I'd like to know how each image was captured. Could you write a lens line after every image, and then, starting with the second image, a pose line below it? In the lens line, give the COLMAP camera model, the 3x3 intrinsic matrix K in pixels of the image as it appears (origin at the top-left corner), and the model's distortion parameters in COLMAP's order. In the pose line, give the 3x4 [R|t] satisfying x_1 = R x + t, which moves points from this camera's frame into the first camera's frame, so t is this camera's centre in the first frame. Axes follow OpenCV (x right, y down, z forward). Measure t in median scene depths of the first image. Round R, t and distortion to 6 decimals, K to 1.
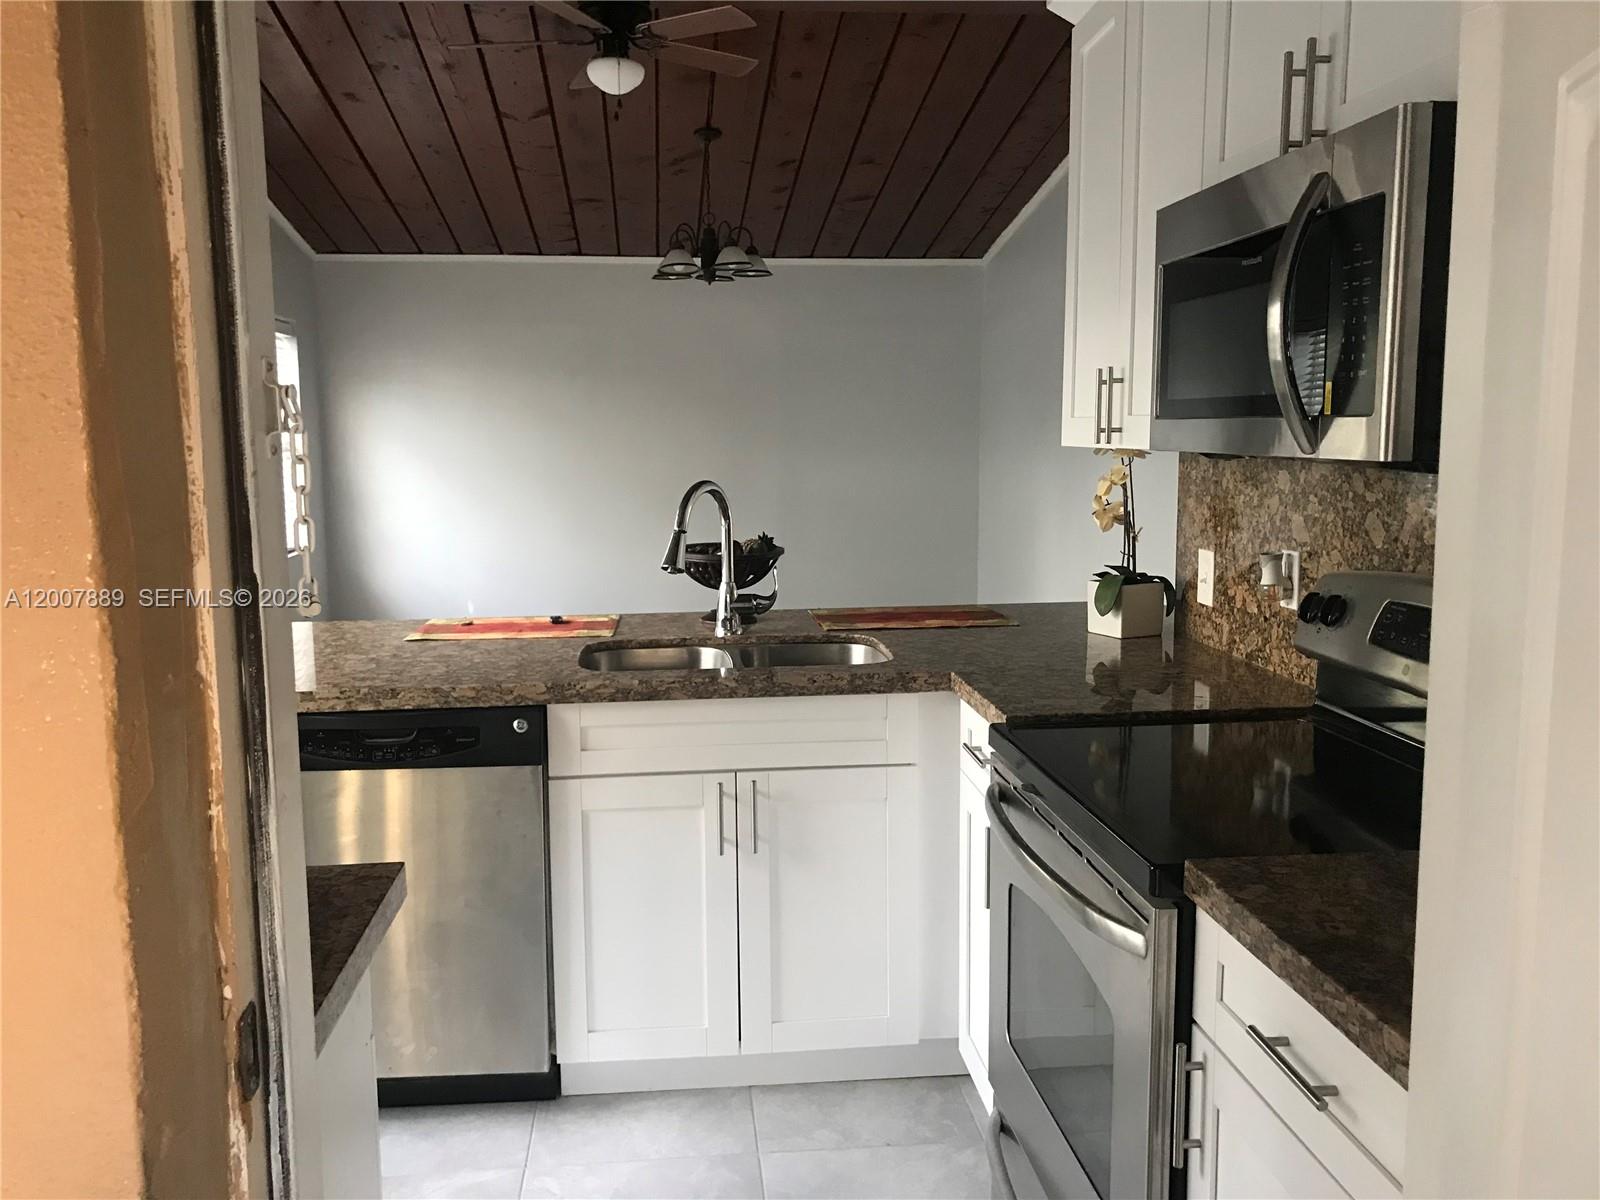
lens RADIAL K [[1312.1, 0, 800.0], [0, 1312.1, 600.0], [0, 0, 1]] dist [0.006962, 0.002346]
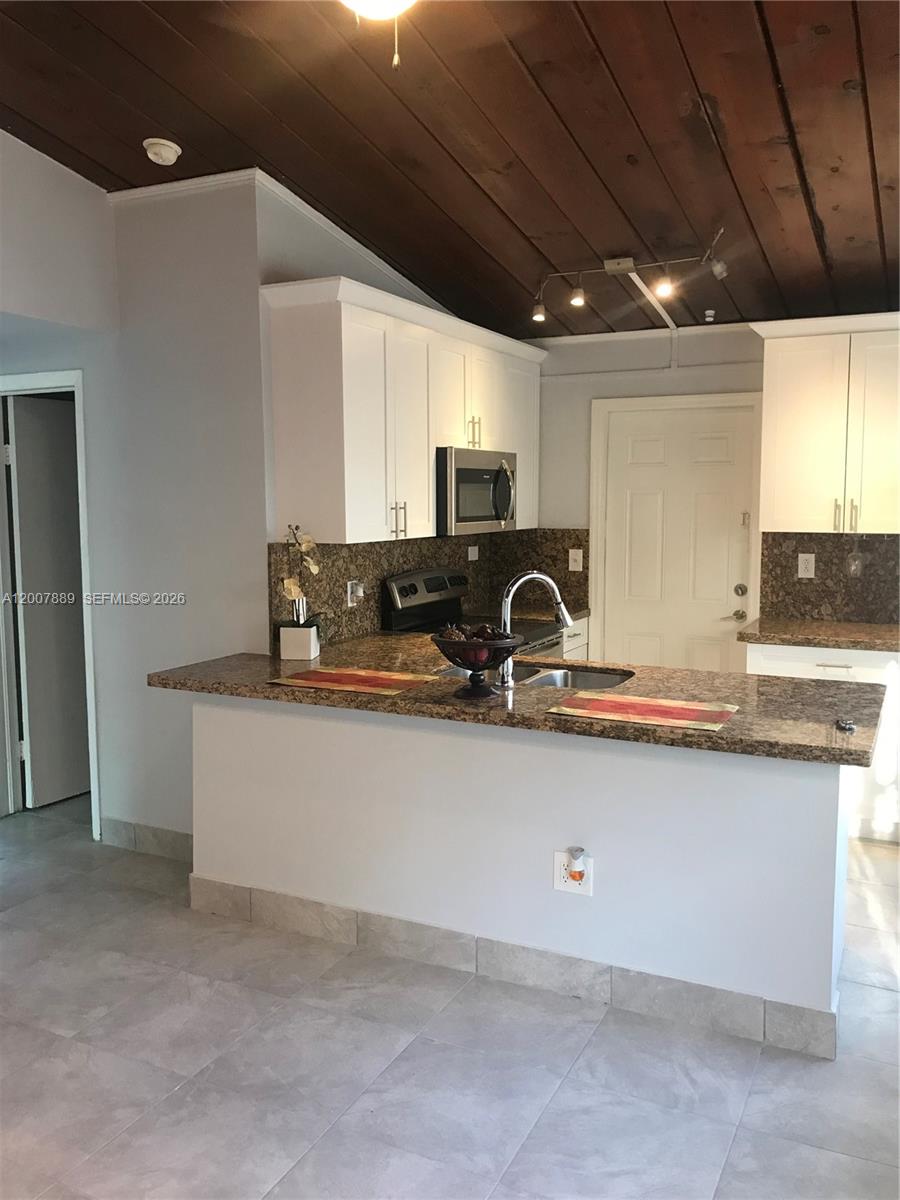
lens RADIAL K [[984.1, 0, 450.0], [0, 984.1, 600.0], [0, 0, 1]] dist [0.006962, 0.002346]
pose [[-0.849732, -0.047472, 0.525073, -0.670815], [0.076673, 0.974222, 0.212162, -0.353107], [-0.521610, 0.220540, -0.824188, 2.302164]]
